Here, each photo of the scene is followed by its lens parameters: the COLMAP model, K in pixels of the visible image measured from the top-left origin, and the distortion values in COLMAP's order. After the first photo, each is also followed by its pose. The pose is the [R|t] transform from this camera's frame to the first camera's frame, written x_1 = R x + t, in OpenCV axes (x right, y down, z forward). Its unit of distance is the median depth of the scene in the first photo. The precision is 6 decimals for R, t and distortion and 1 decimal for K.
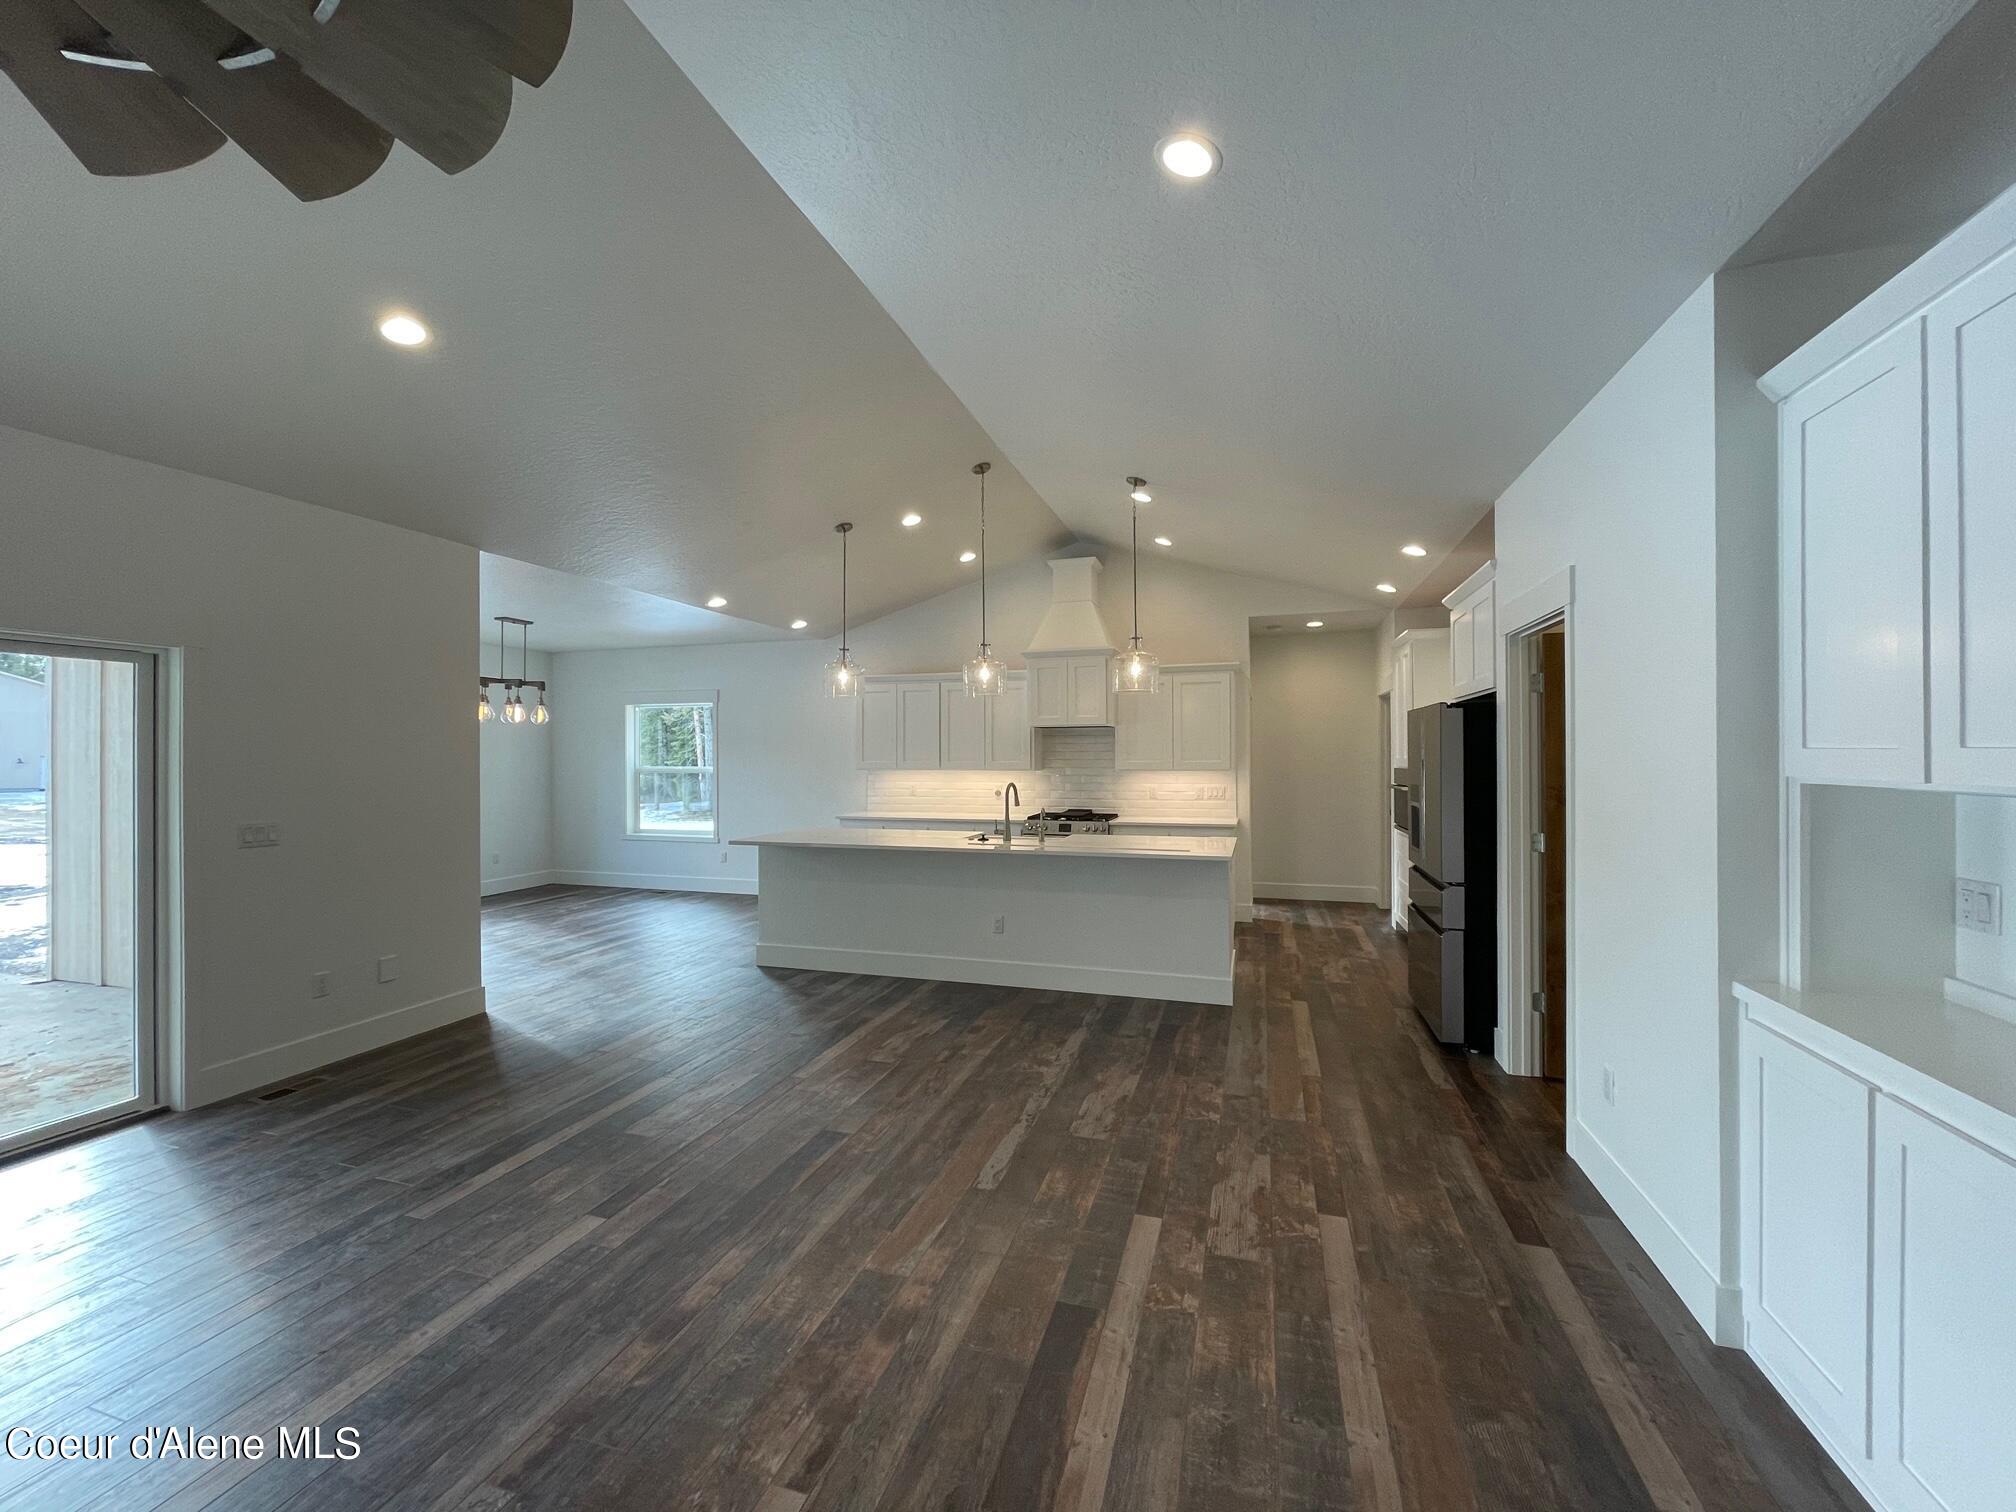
lens RADIAL K [[816.3, 0, 998.5], [0, 816.3, 757.0], [0, 0, 1]] dist [0.003030, 0.000307]
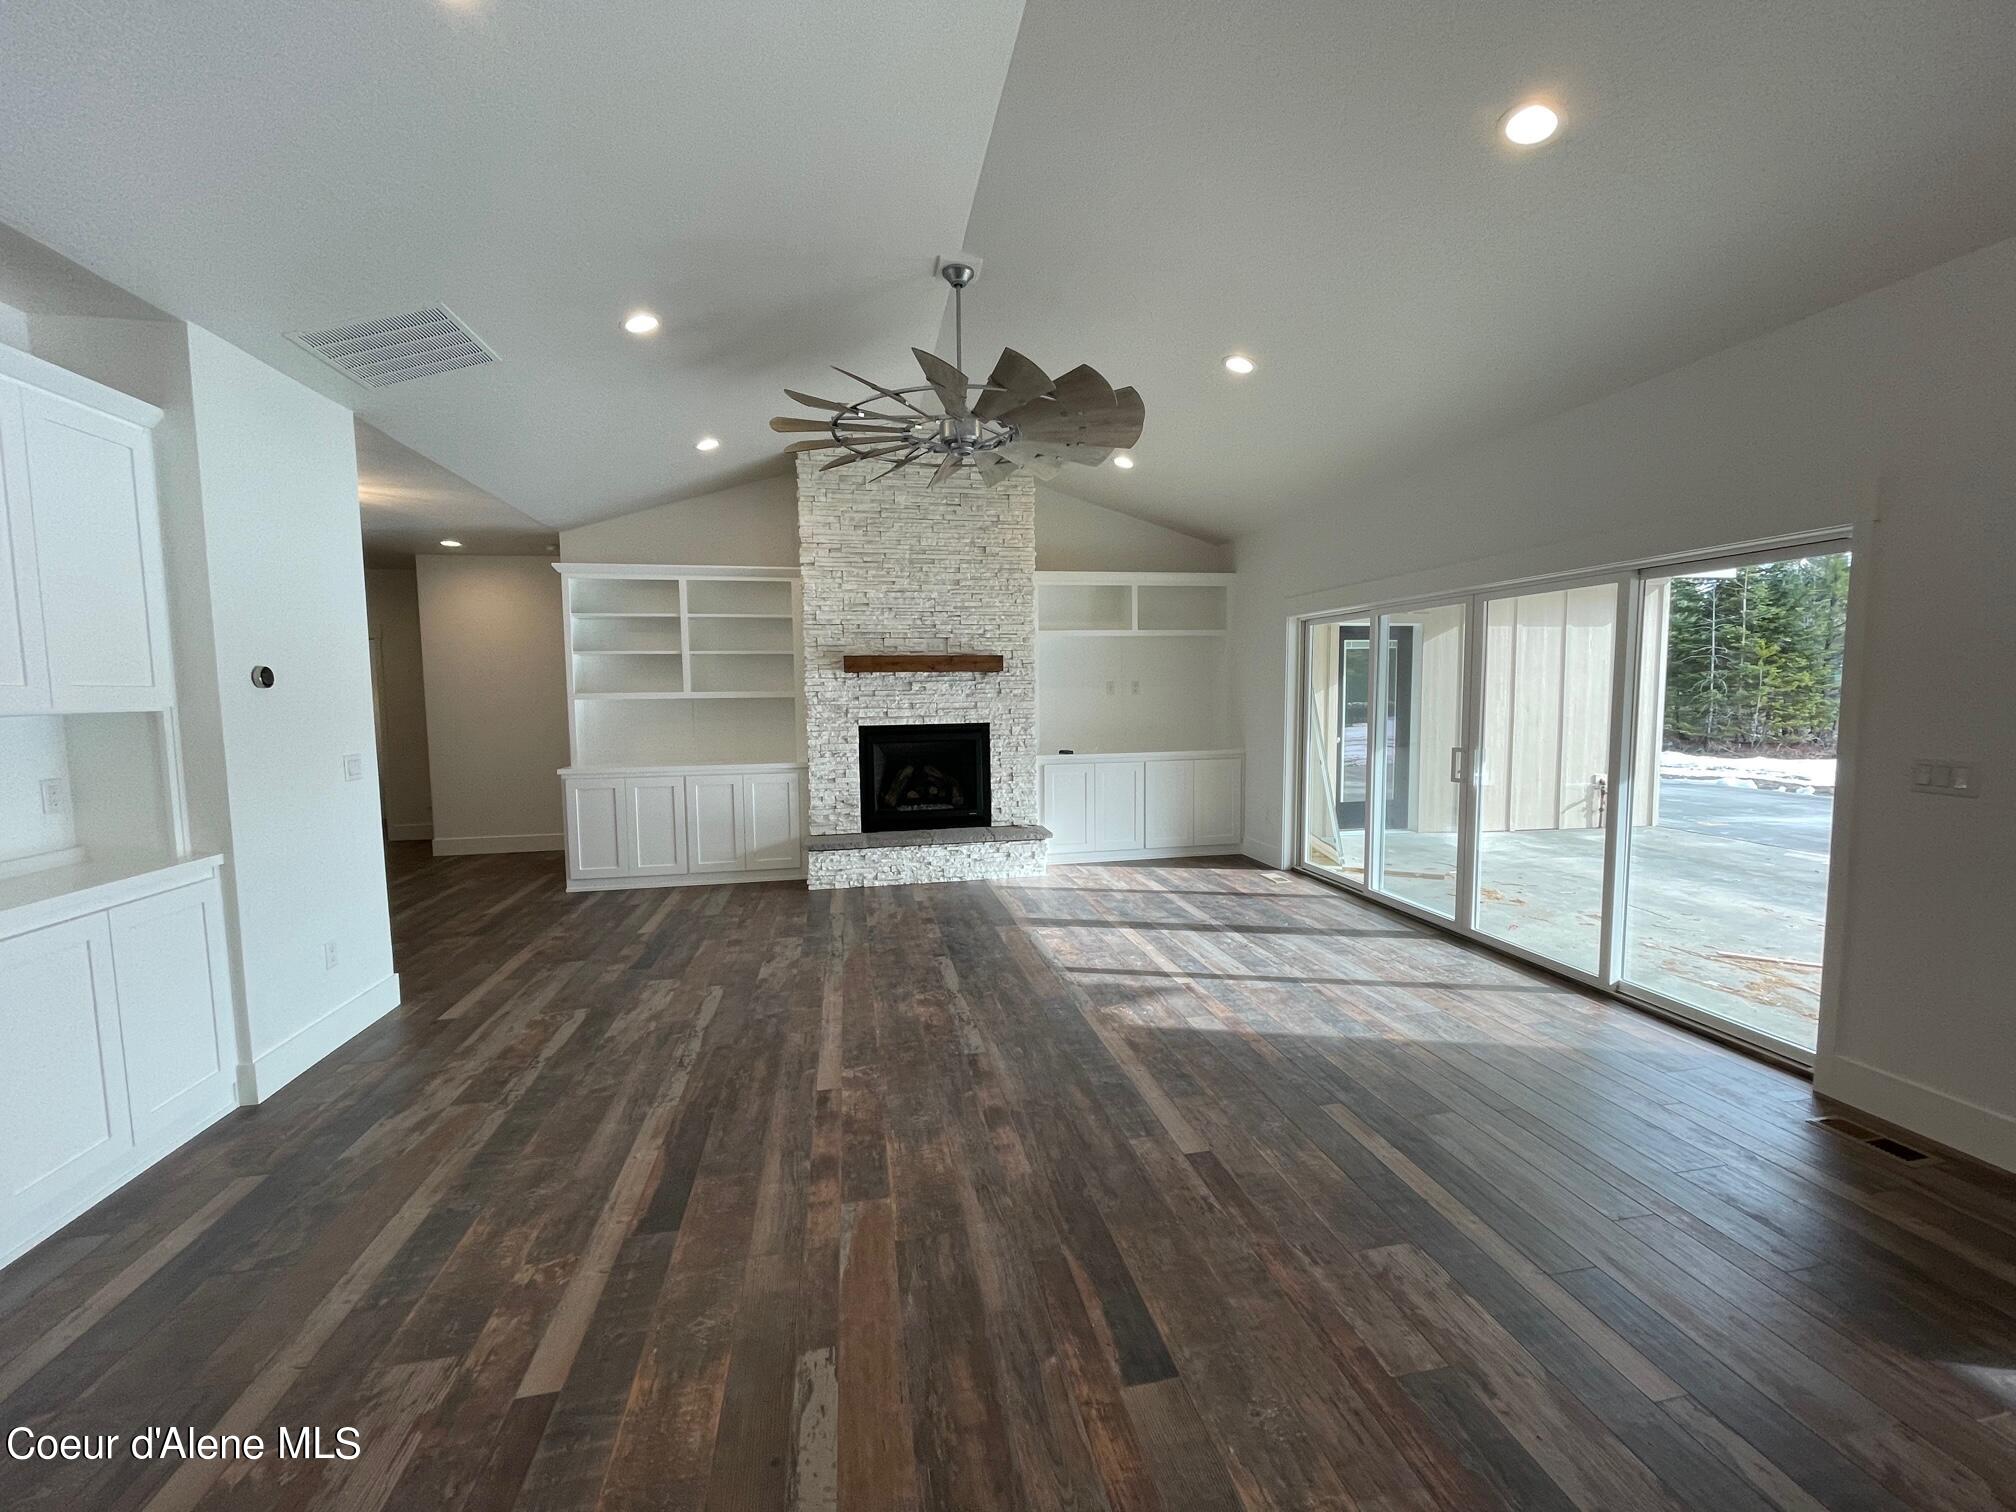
lens RADIAL K [[816.3, 0, 1013.1], [0, 816.3, 754.9], [0, 0, 1]] dist [0.003030, 0.000307]
pose [[-0.871135, 0.056308, -0.487805, 0.161747], [0.016618, 0.996215, 0.085317, 0.009073], [0.490762, 0.066216, -0.868774, 1.929914]]
